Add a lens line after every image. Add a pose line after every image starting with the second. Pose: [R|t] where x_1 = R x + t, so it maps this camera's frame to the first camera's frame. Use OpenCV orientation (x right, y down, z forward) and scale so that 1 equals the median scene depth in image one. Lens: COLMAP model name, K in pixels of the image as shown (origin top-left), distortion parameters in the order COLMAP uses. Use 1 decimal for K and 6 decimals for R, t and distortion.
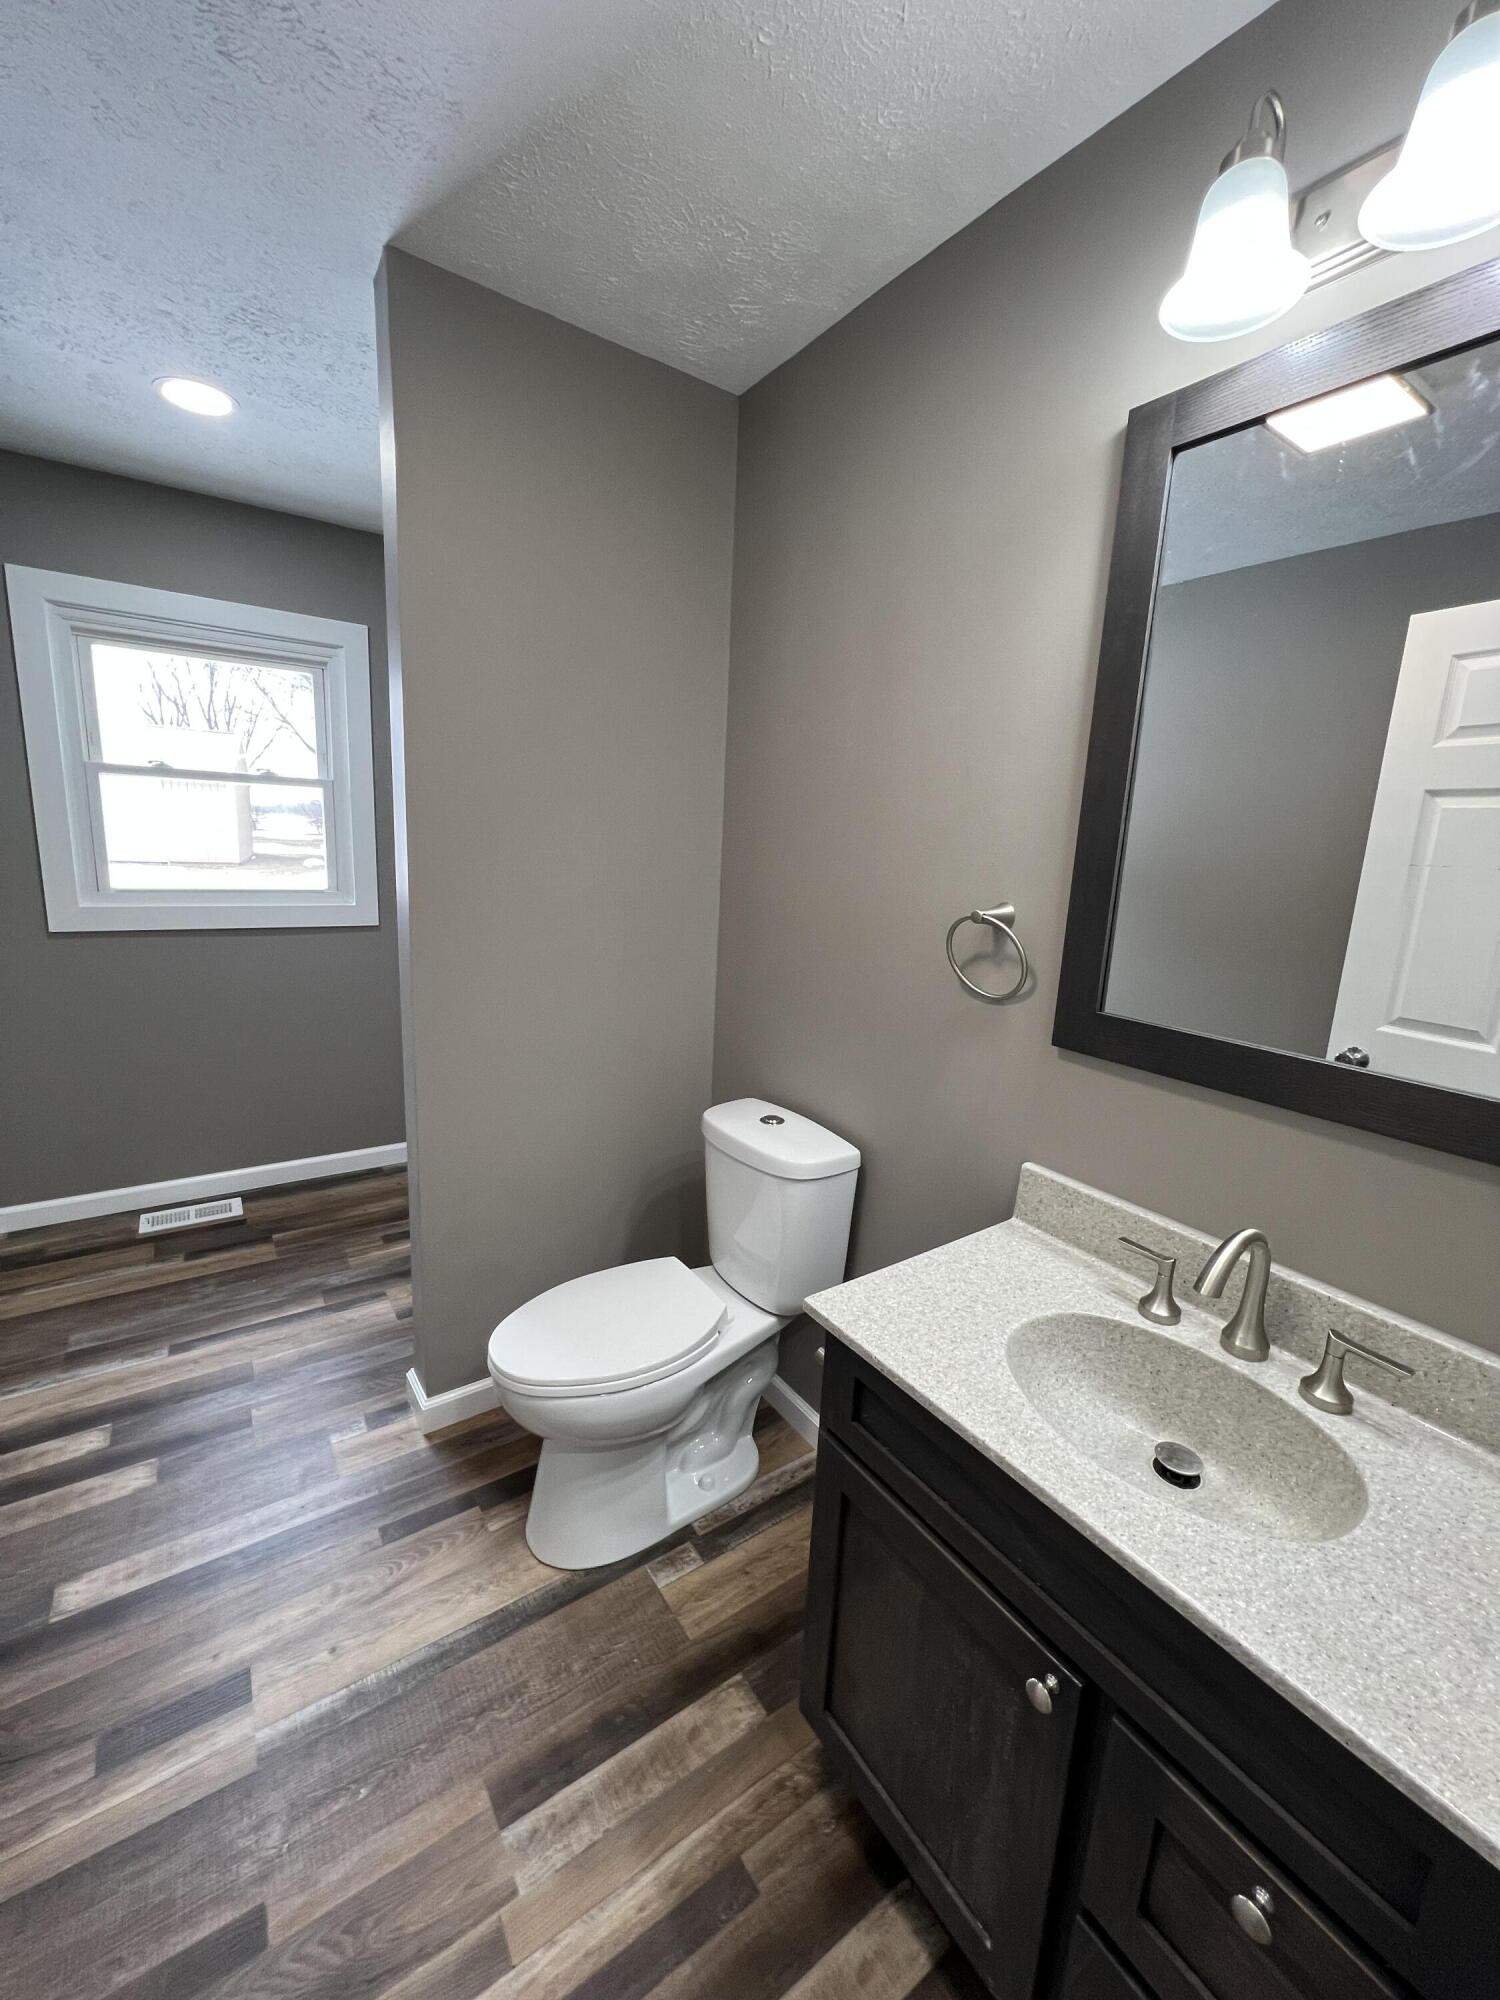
lens RADIAL K [[801.5, 0, 756.1], [0, 801.5, 996.5], [0, 0, 1]] dist [-0.000574, 0.000406]
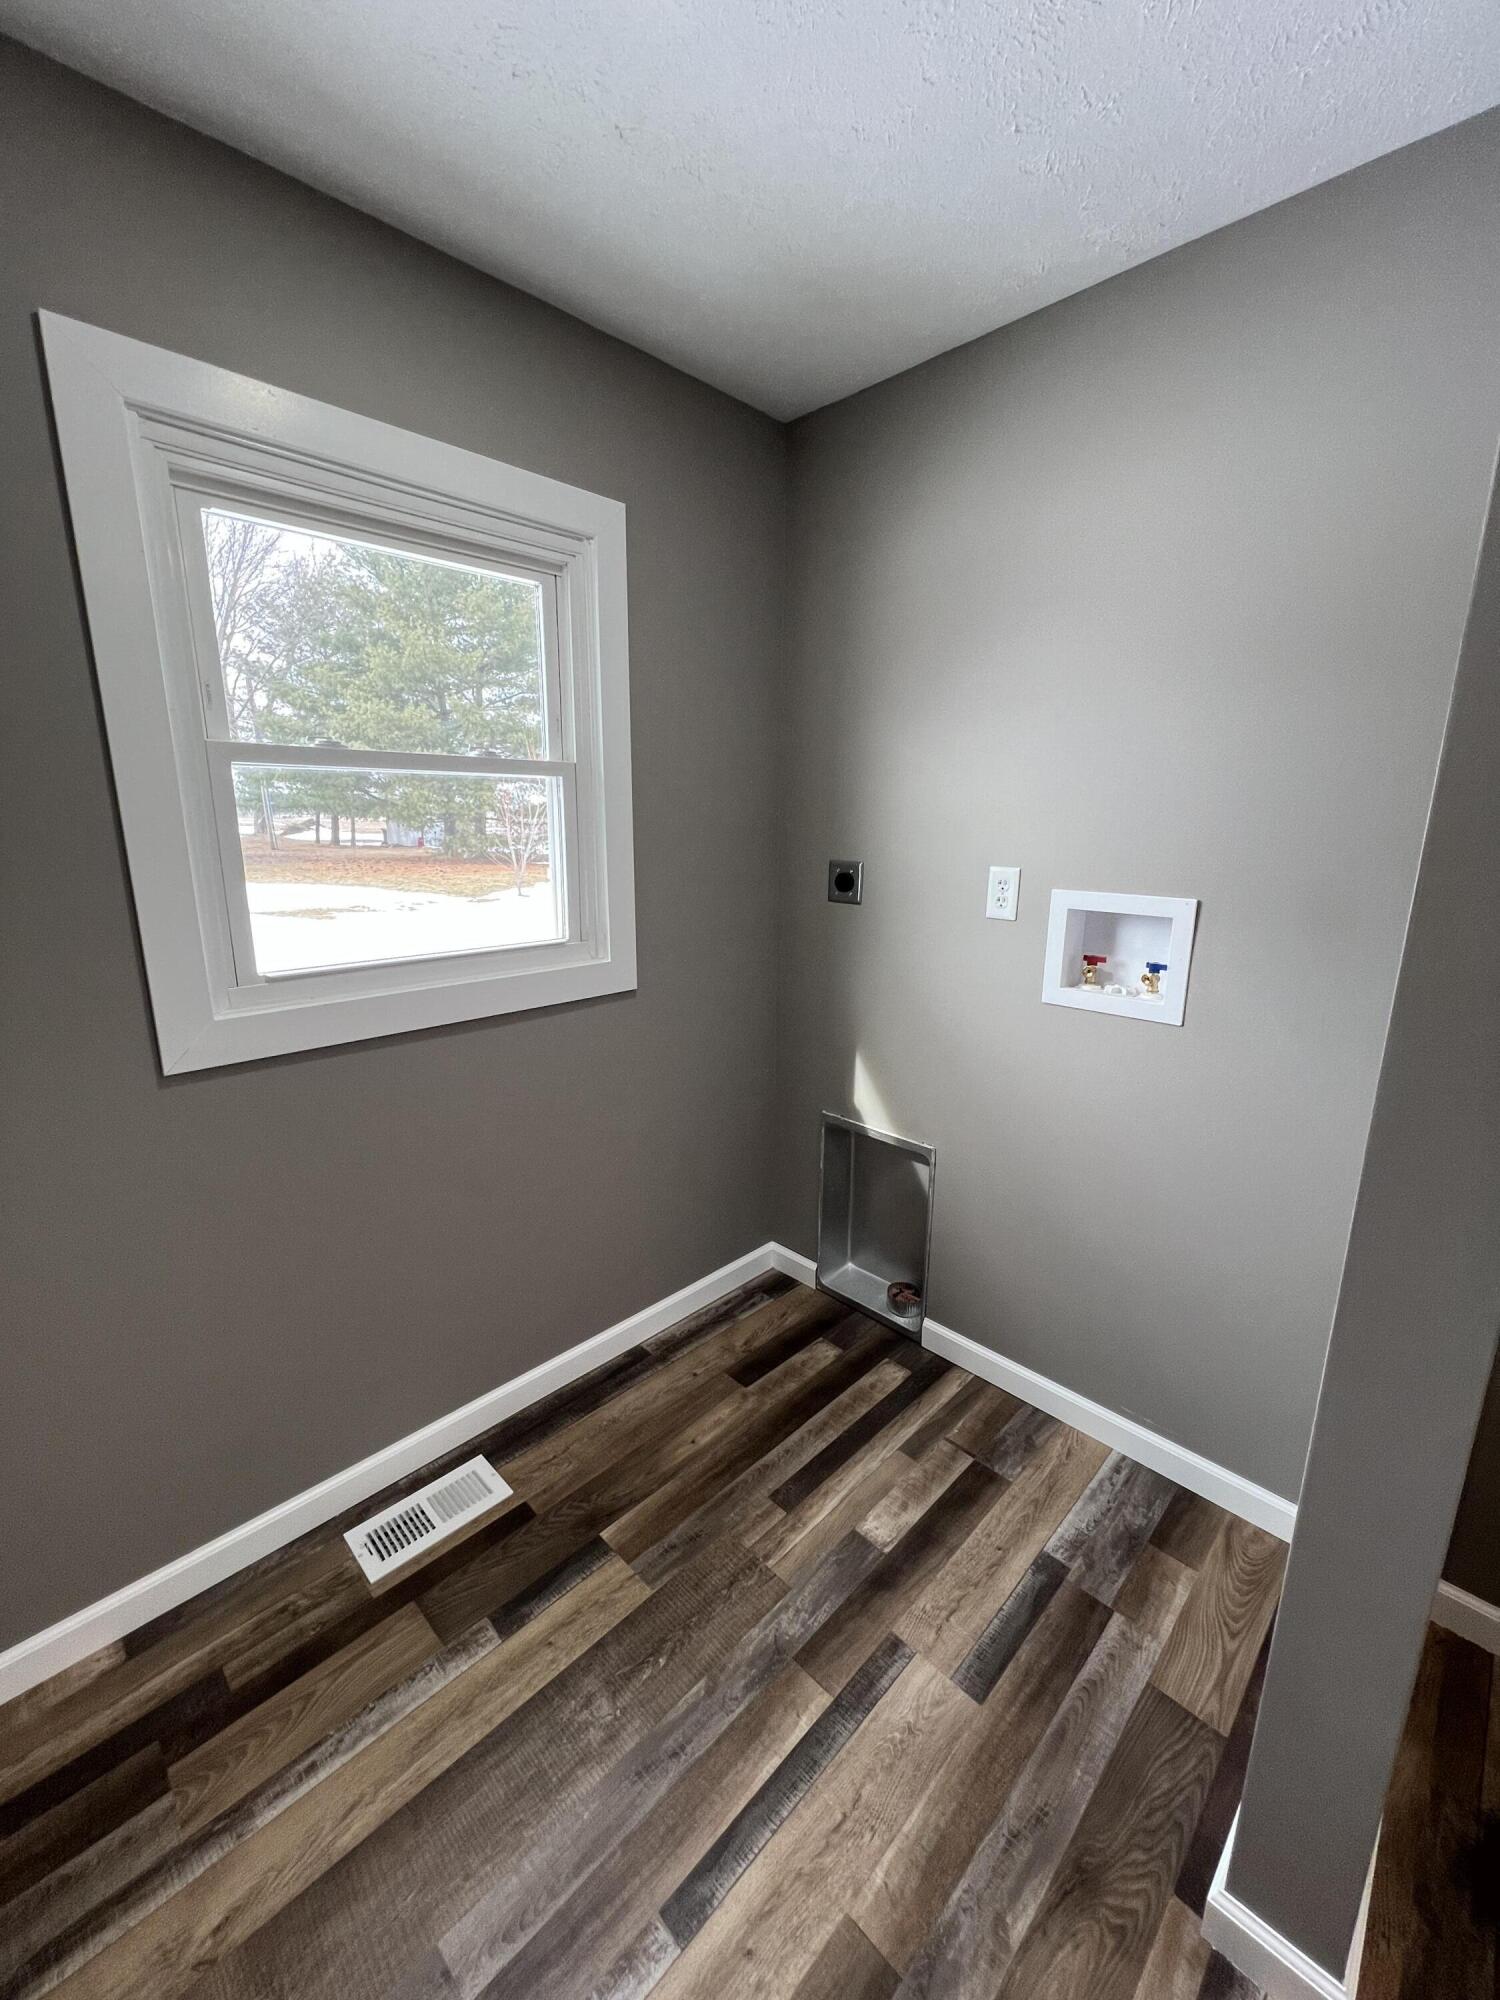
lens RADIAL K [[801.5, 0, 756.1], [0, 801.5, 996.5], [0, 0, 1]] dist [-0.000574, 0.000406]
pose [[0.981958, -0.084097, 0.169367, -1.010789], [0.078617, 0.996149, 0.038821, -0.208369], [-0.171980, -0.024806, 0.984788, 0.730824]]
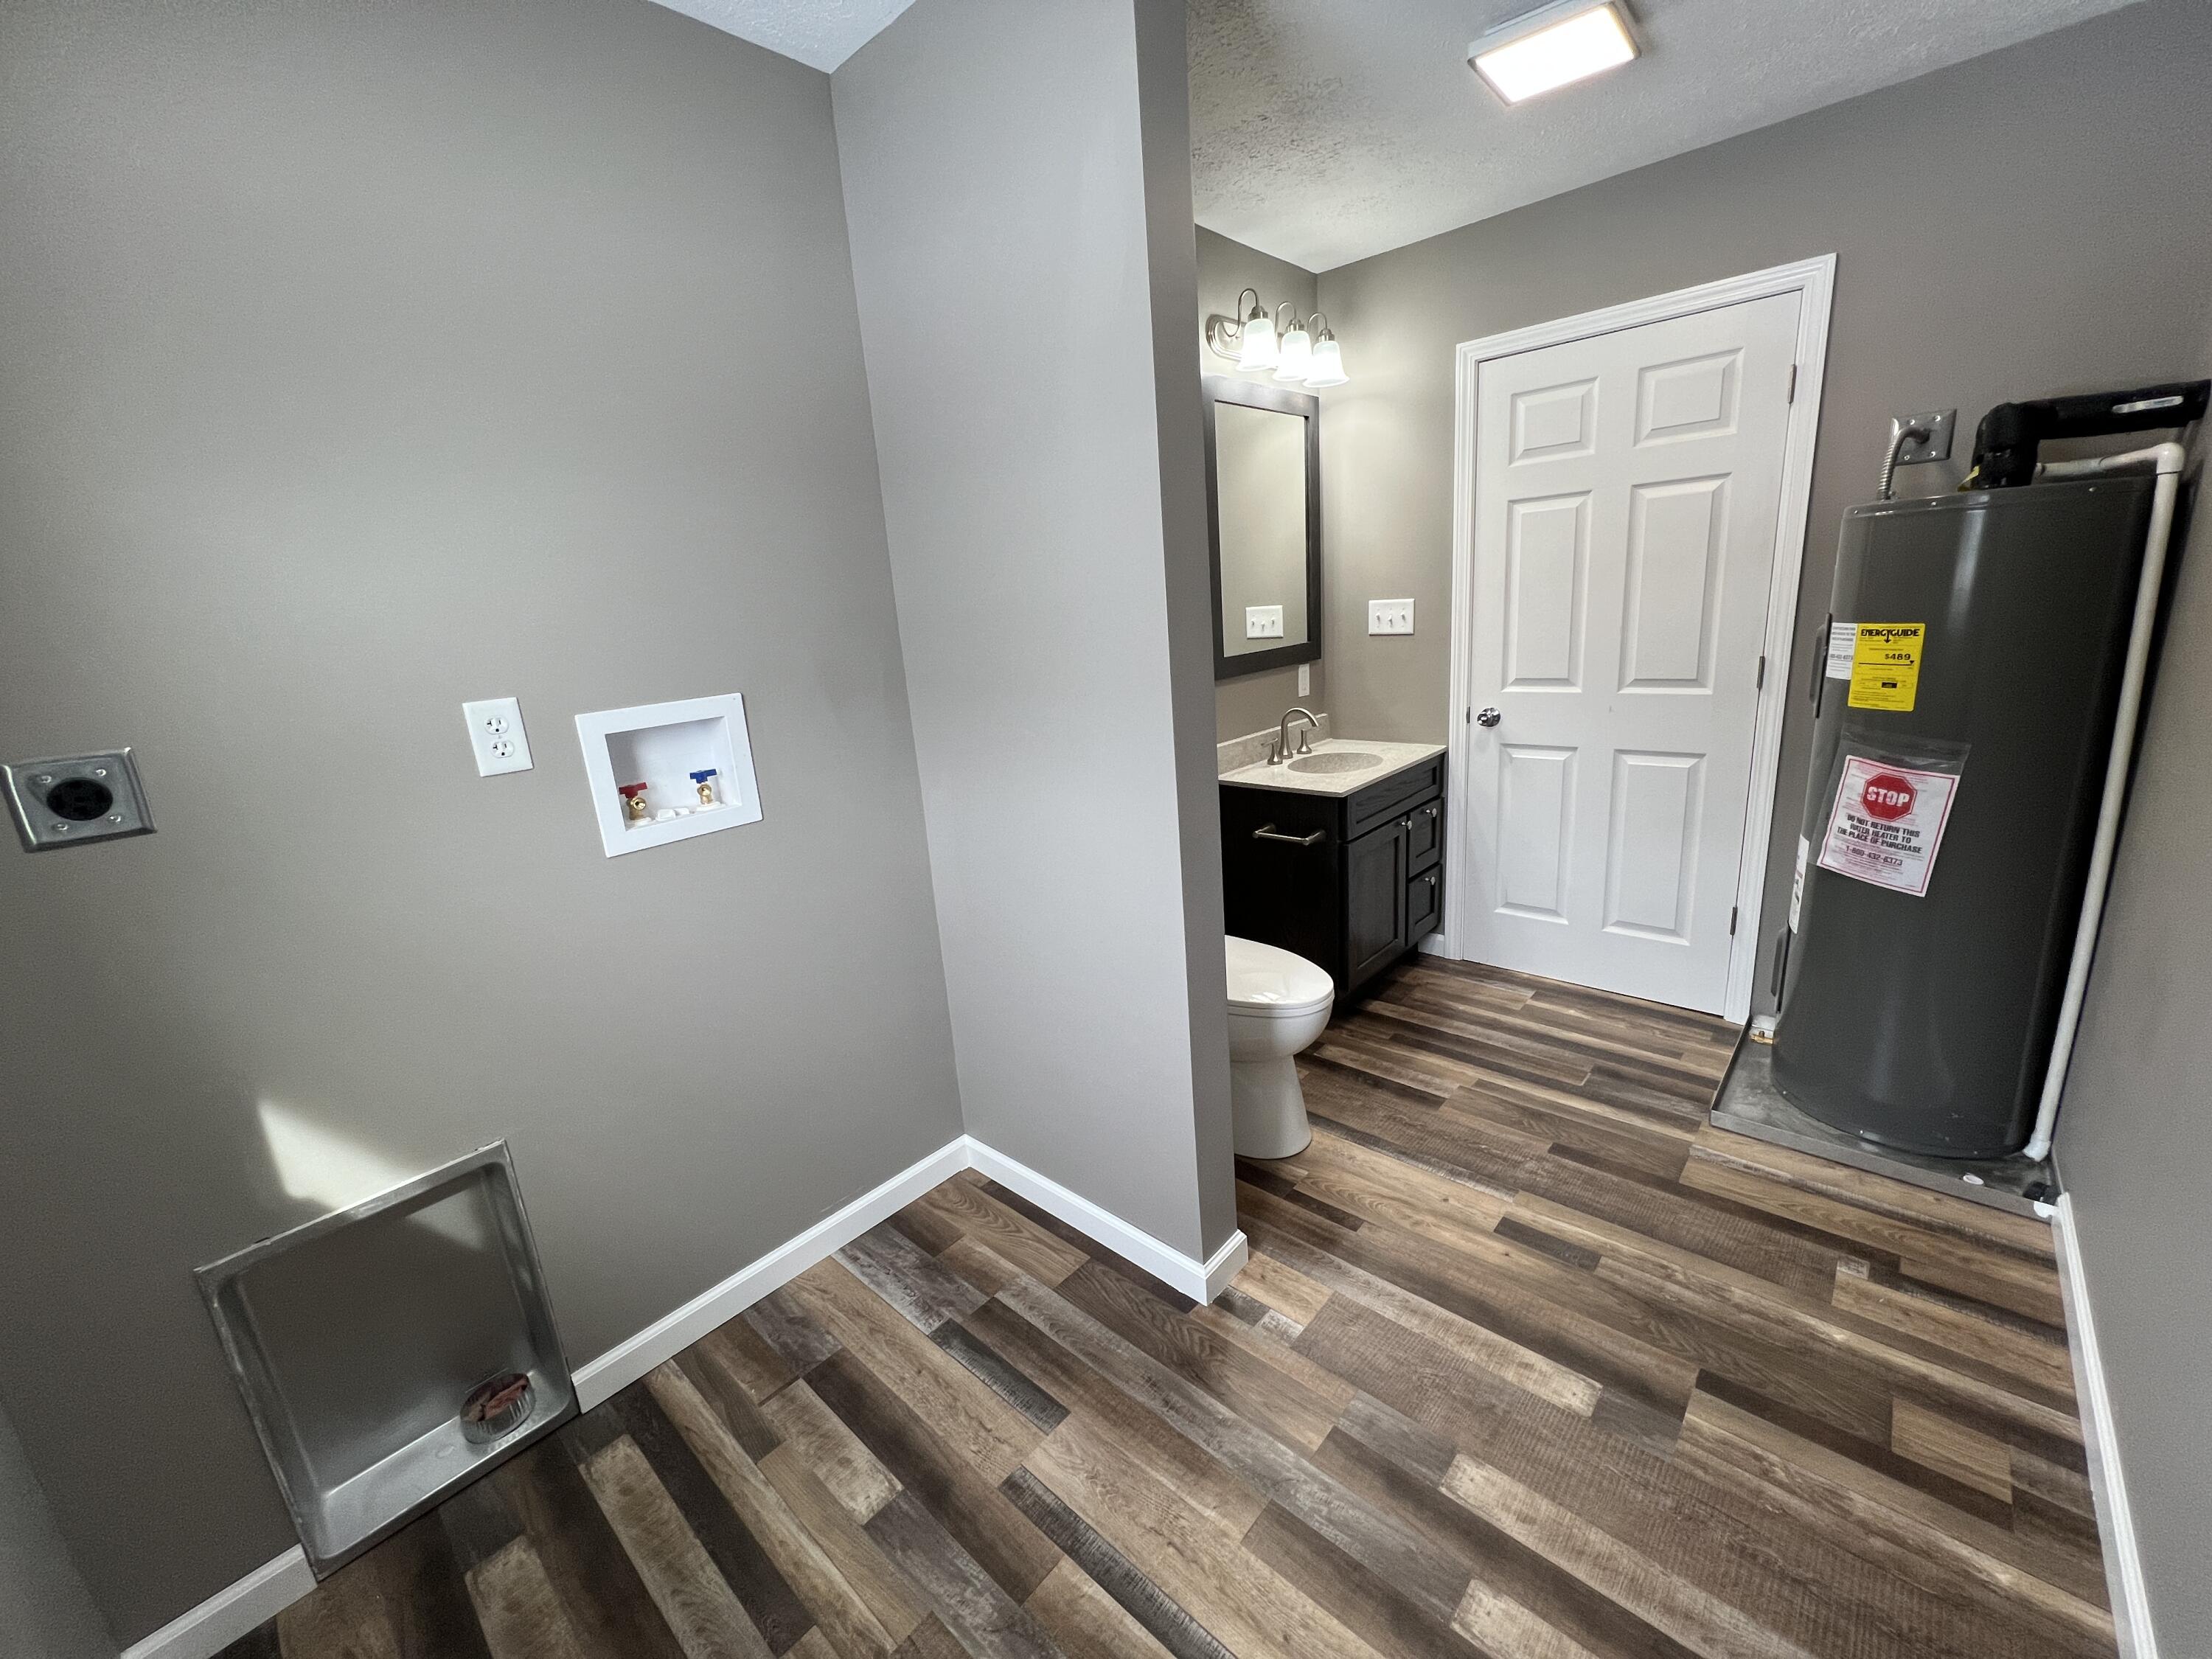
lens RADIAL K [[886.5, 0, 1100.9], [0, 886.5, 824.9], [0, 0, 1]] dist [-0.000574, 0.000406]
pose [[-0.220817, -0.279255, 0.934482, -1.481938], [0.252932, 0.908957, 0.331395, -0.354694], [-0.941948, 0.309538, -0.130080, 1.421589]]
